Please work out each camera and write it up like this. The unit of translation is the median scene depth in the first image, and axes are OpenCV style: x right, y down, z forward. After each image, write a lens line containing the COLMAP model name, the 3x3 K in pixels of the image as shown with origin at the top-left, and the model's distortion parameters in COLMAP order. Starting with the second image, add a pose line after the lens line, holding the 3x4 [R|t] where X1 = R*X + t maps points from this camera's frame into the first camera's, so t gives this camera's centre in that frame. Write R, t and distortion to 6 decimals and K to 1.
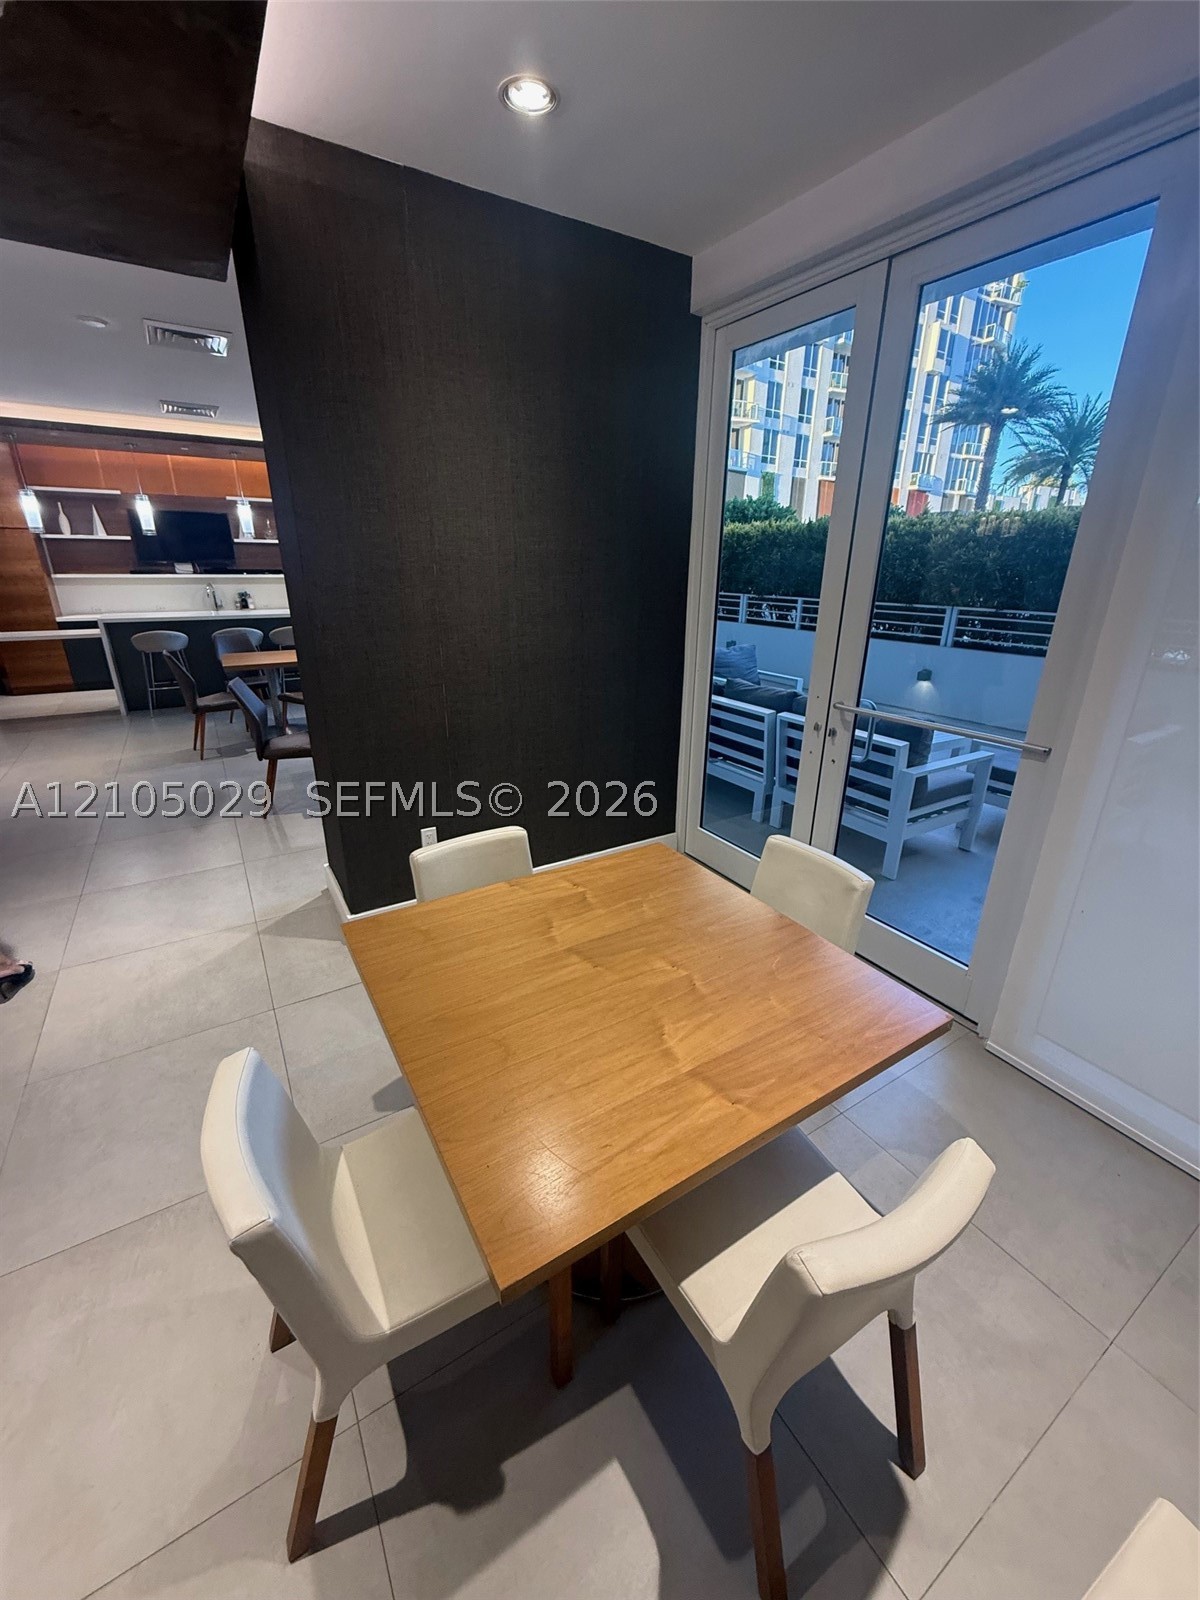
lens RADIAL K [[641.2, 0, 599.0], [0, 641.2, 795.6], [0, 0, 1]] dist [-0.000535, -0.000150]
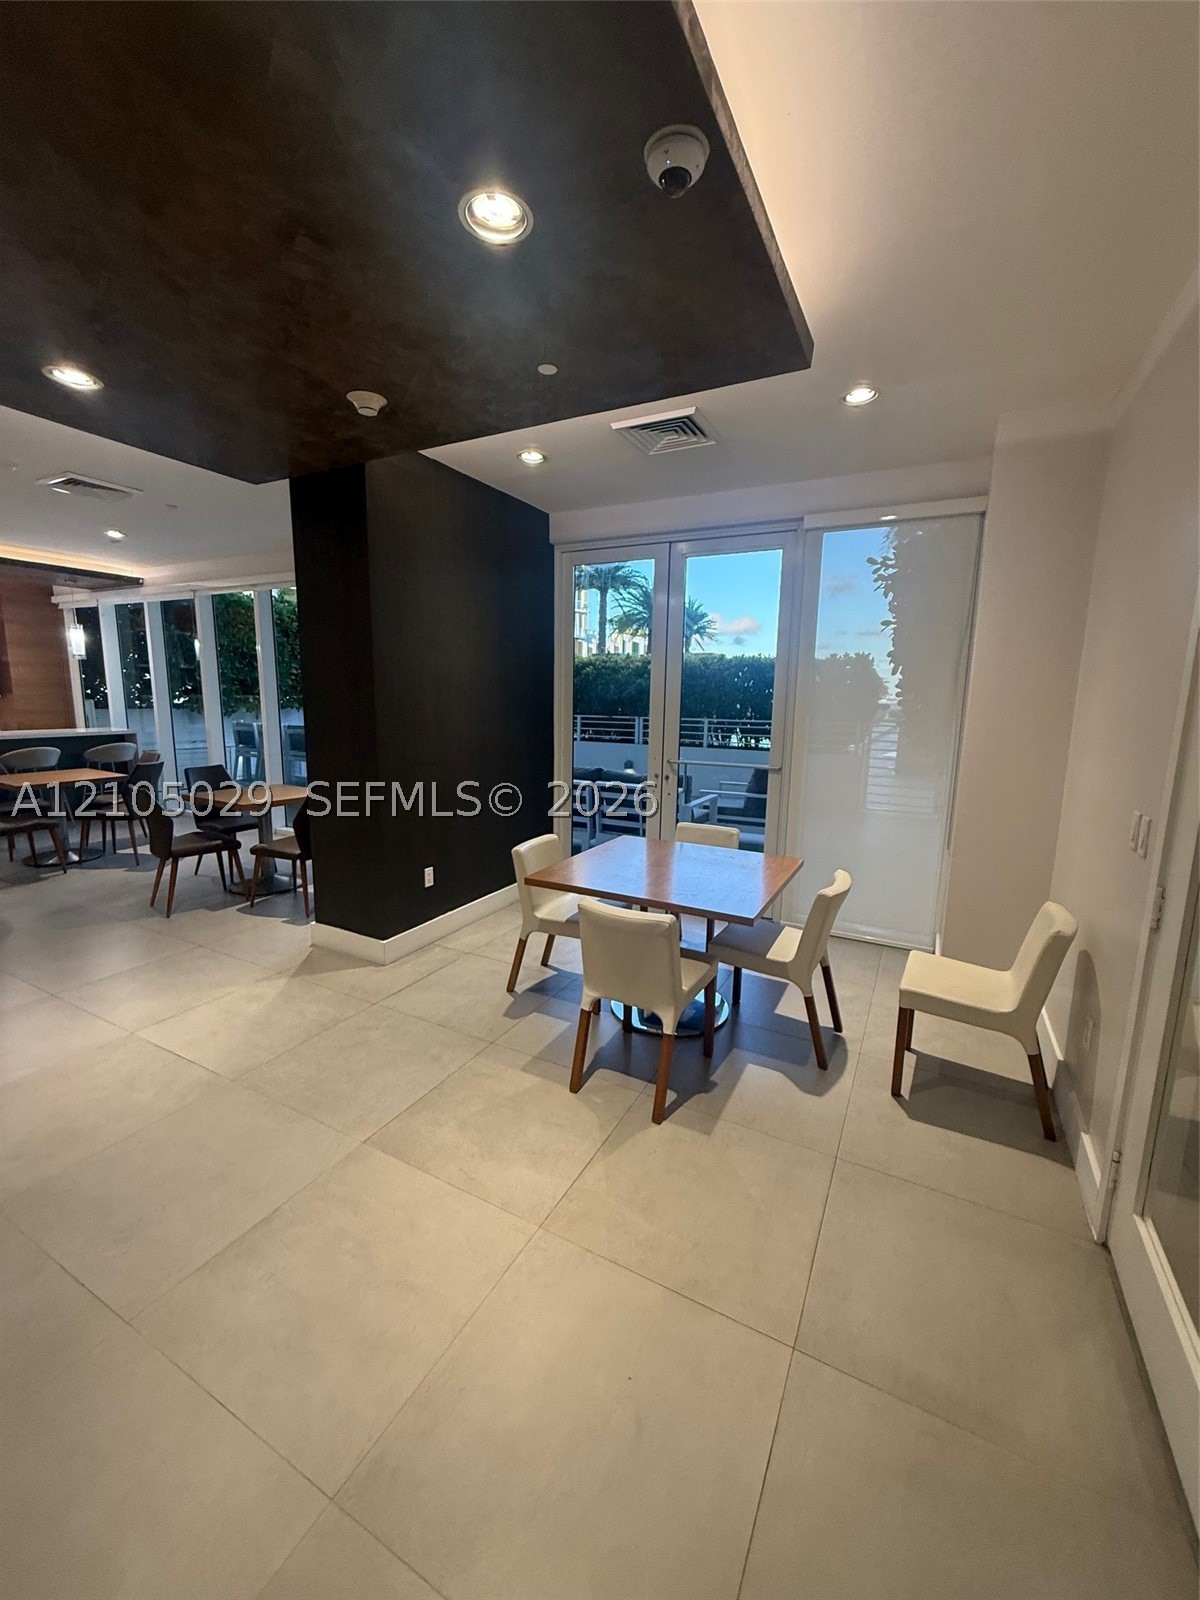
lens RADIAL K [[641.2, 0, 598.6], [0, 641.2, 800.2], [0, 0, 1]] dist [-0.000535, -0.000150]
pose [[0.858981, -0.077949, 0.506039, -0.622954], [0.165865, 0.977410, -0.130990, 0.145955], [-0.484397, 0.196452, 0.852506, -0.351413]]
